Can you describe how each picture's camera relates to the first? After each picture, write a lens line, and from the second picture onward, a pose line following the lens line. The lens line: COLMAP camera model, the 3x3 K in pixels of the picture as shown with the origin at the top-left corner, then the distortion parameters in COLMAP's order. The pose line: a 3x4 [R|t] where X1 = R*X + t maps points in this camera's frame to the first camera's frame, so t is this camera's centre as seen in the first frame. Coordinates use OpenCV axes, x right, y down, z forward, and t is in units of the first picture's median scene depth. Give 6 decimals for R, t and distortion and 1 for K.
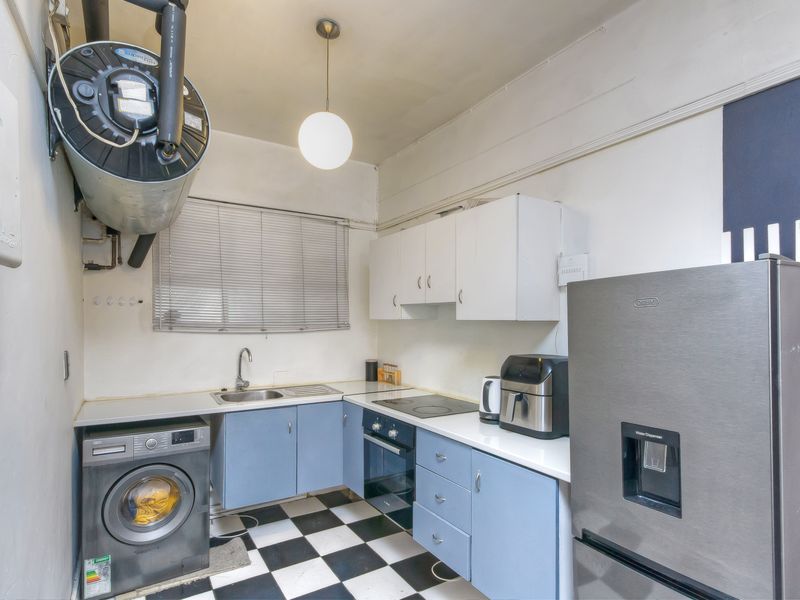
lens RADIAL K [[433.1, 0, 406.6], [0, 433.1, 307.0], [0, 0, 1]] dist [-0.001944, 0.000319]
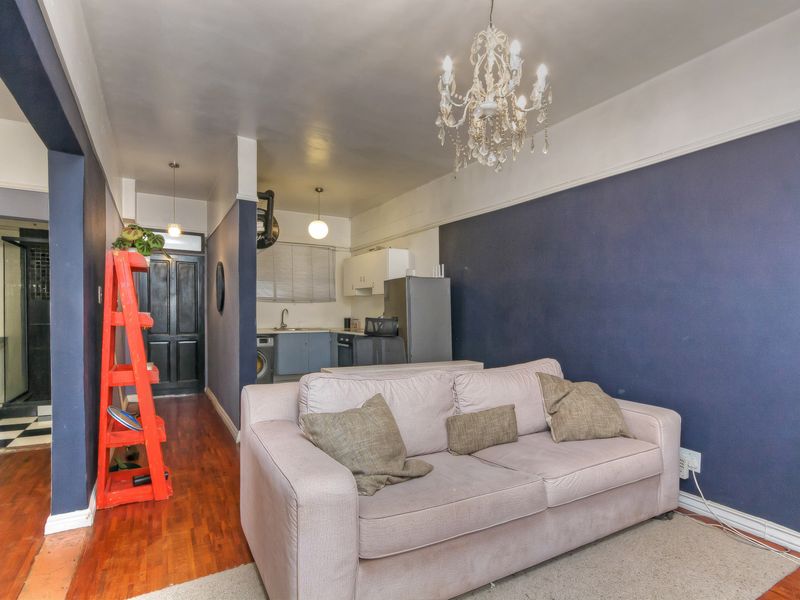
lens RADIAL K [[441.3, 0, 430.3], [0, 441.3, 301.2], [0, 0, 1]] dist [0.003235, 0.000299]
pose [[0.999945, 0.000357, 0.010477, 0.362094], [-0.000444, 0.999966, 0.008227, 0.040348], [-0.010473, -0.008232, 0.999911, -1.332456]]
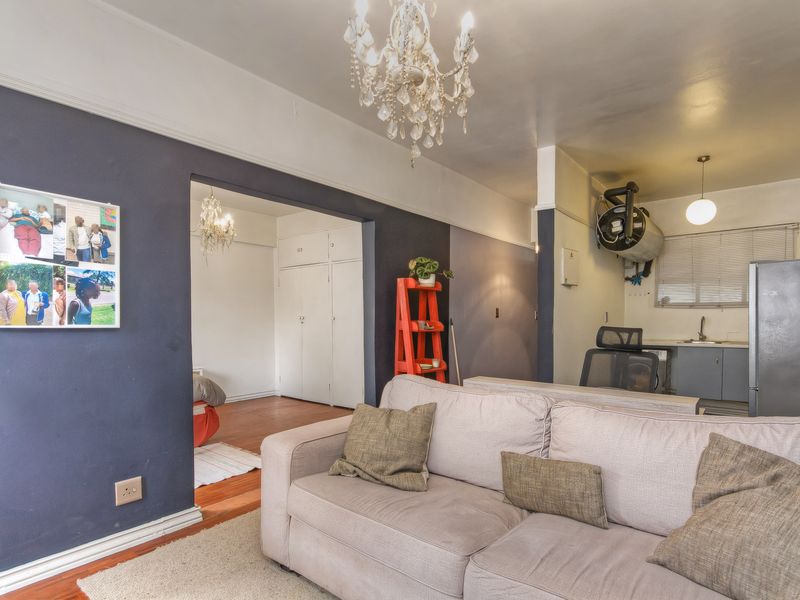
lens RADIAL K [[444.9, 0, 398.0], [0, 444.9, 332.9], [0, 0, 1]] dist [0.005565, 0.001190]
pose [[0.328710, 0.021771, -0.944180, 1.009232], [0.033360, 0.998843, 0.034646, 0.062320], [0.943842, -0.042887, 0.327603, -0.834028]]
